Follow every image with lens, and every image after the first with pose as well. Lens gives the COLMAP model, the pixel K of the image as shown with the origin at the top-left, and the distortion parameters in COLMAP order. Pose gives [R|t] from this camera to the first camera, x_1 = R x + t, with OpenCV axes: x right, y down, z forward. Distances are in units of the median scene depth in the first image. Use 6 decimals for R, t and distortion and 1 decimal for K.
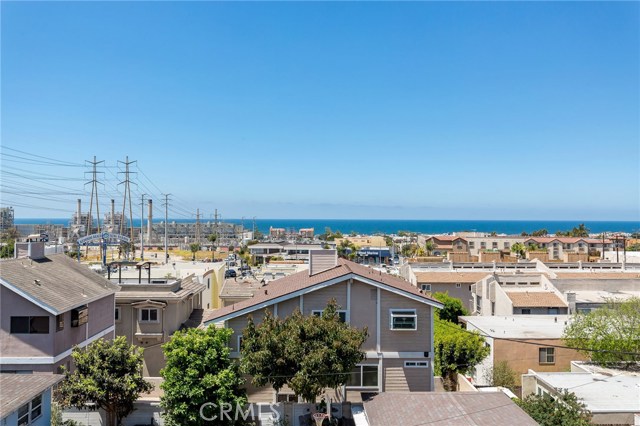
lens RADIAL K [[554.9, 0, 321.4], [0, 554.9, 212.2], [0, 0, 1]] dist [0.011213, -0.010036]
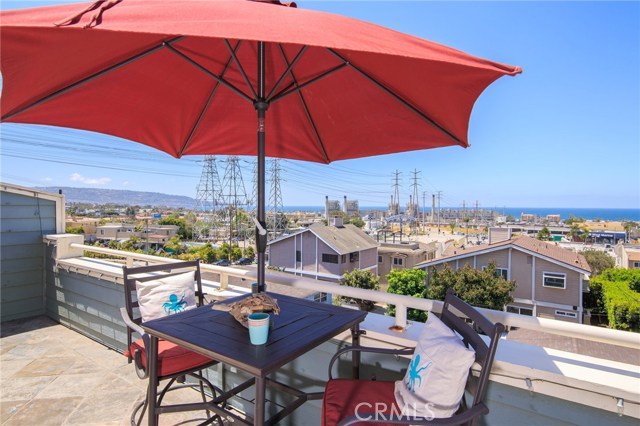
lens RADIAL K [[356.2, 0, 319.4], [0, 356.2, 212.2], [0, 0, 1]] dist [0.002121, -0.000370]
pose [[0.799322, 0.012945, -0.600764, 0.177439], [0.003065, 0.999667, 0.025618, -0.000344], [0.600895, -0.022319, 0.799016, -0.049637]]
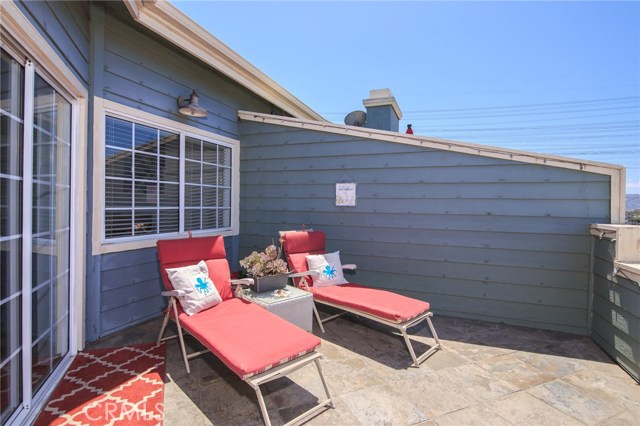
lens RADIAL K [[313.0, 0, 326.1], [0, 313.0, 202.8], [0, 0, 1]] dist [-0.001773, -0.002385]
pose [[-0.375873, -0.018757, -0.926481, -0.865456], [-0.013796, 0.999798, -0.014644, 0.143818], [0.926569, 0.007278, -0.376055, 0.131096]]
